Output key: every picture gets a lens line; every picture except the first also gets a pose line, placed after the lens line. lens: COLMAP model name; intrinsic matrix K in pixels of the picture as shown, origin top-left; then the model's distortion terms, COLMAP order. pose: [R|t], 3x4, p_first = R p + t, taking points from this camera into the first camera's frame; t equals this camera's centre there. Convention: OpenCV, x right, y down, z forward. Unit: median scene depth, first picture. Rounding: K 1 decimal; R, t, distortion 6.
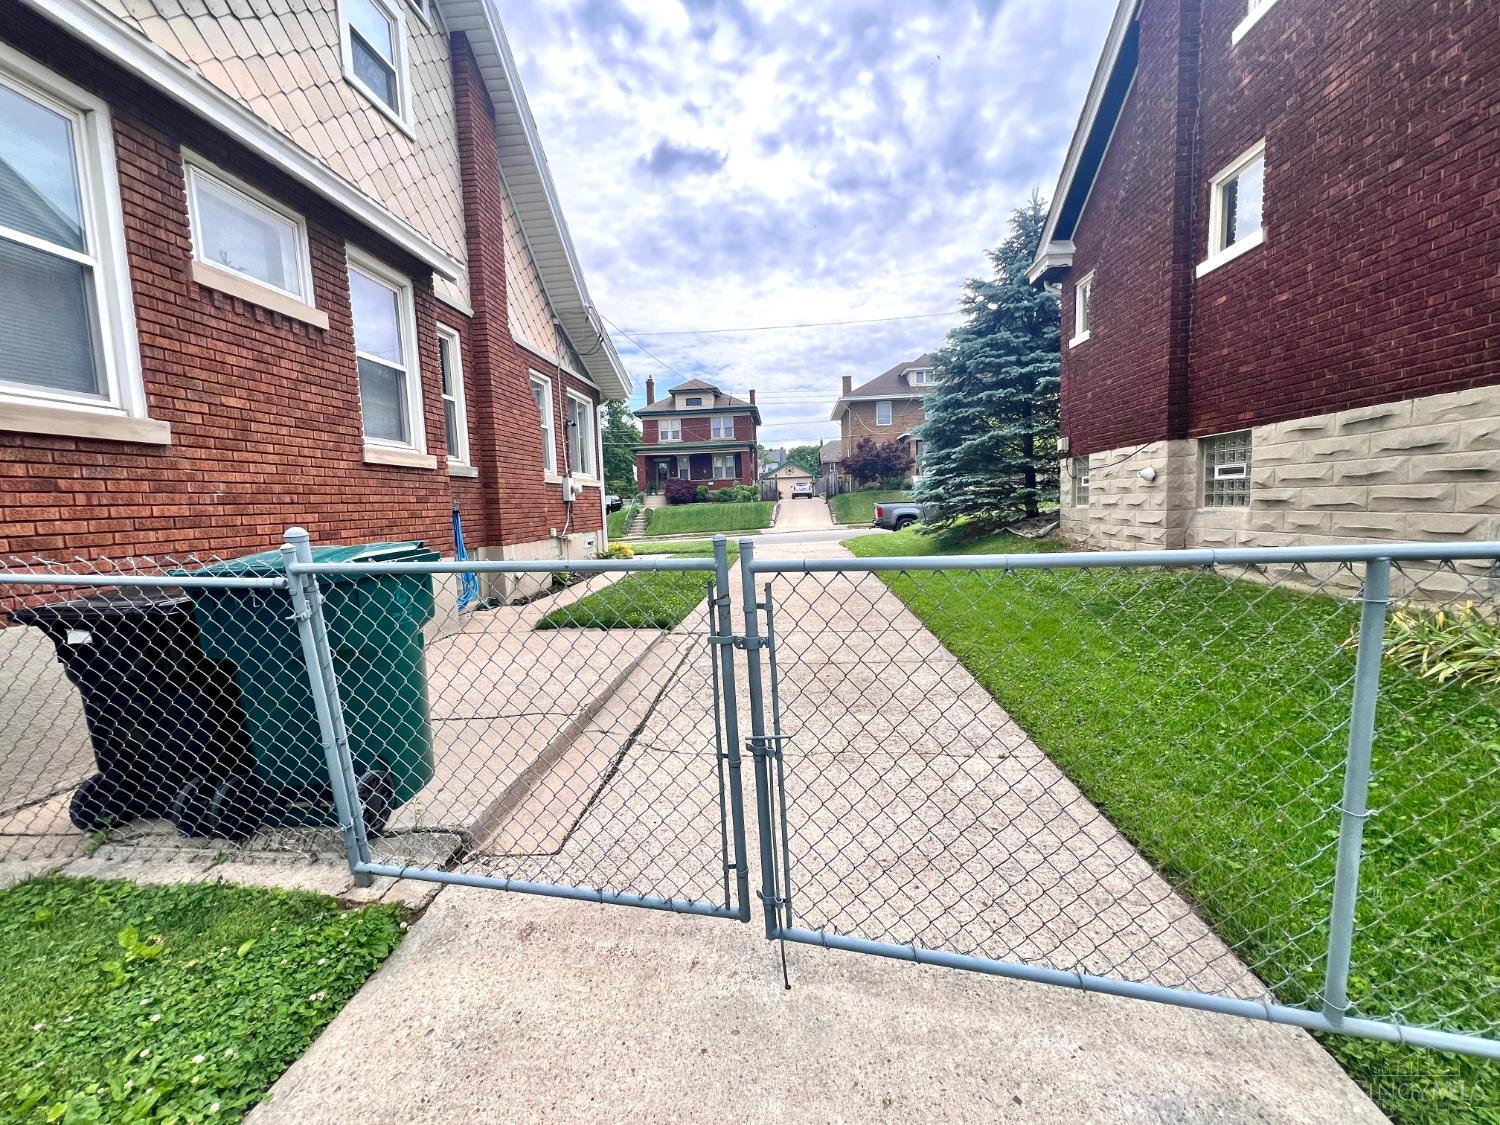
lens RADIAL K [[597.2, 0, 735.6], [0, 597.2, 551.1], [0, 0, 1]] dist [-0.002000, 0.000516]
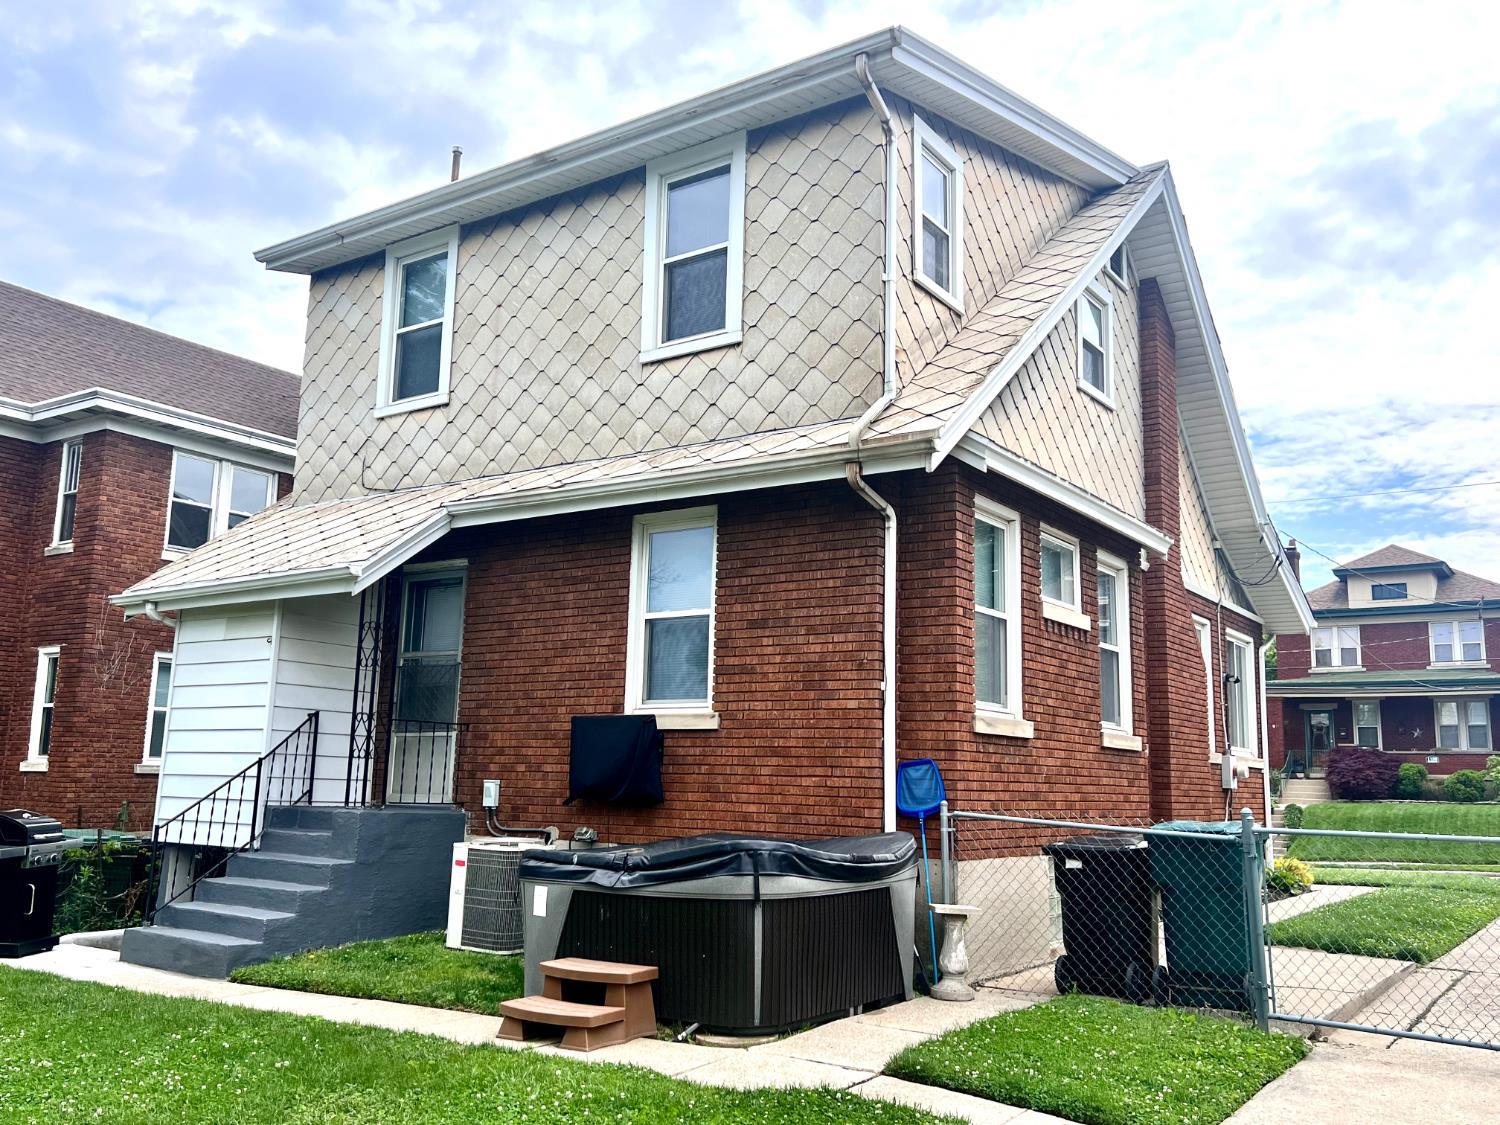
lens RADIAL K [[1257.0, 0, 807.4], [0, 1257.0, 589.0], [0, 0, 1]] dist [0.053690, -0.039814]
pose [[0.882774, -0.028293, -0.468945, -0.016388], [-0.081858, 0.973652, -0.212839, 0.052352], [0.462611, 0.226275, 0.857199, -0.653262]]
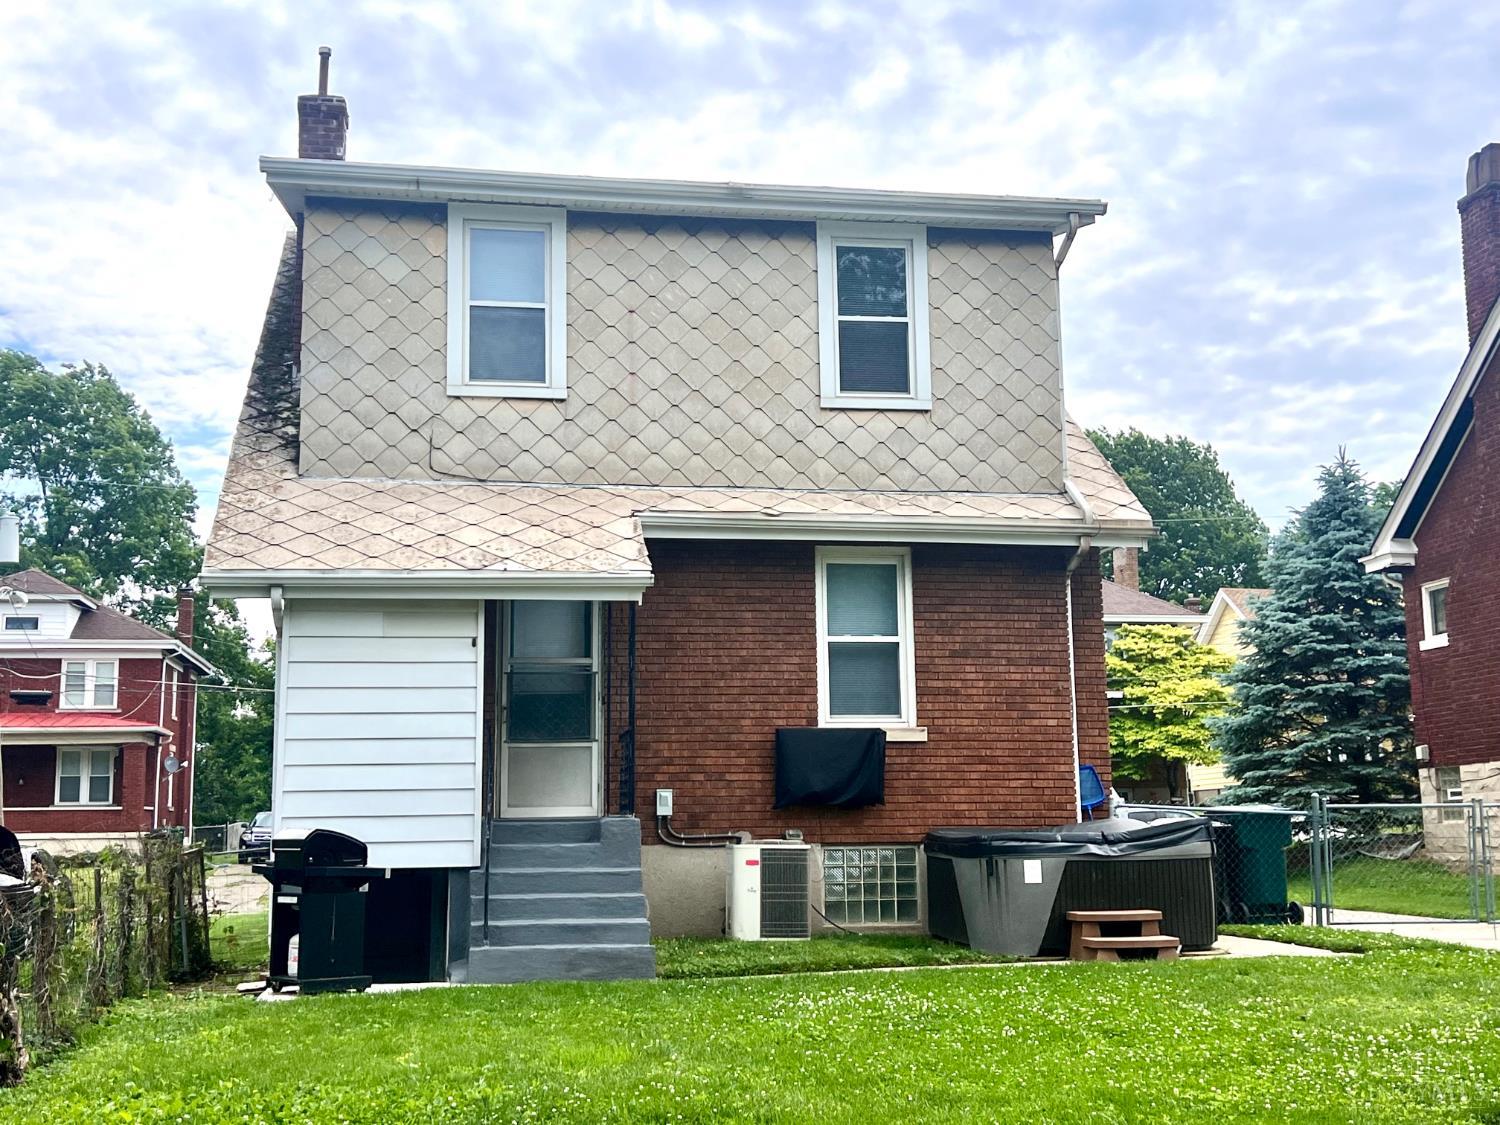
lens RADIAL K [[1818.4, 0, 739.3], [0, 1818.4, 560.0], [0, 0, 1]] dist [0.061270, 0.000000]
pose [[0.964237, 0.053348, 0.259617, -1.201469], [0.012389, 0.969391, -0.245209, 0.208852], [-0.264752, 0.239656, 0.934062, -1.407526]]
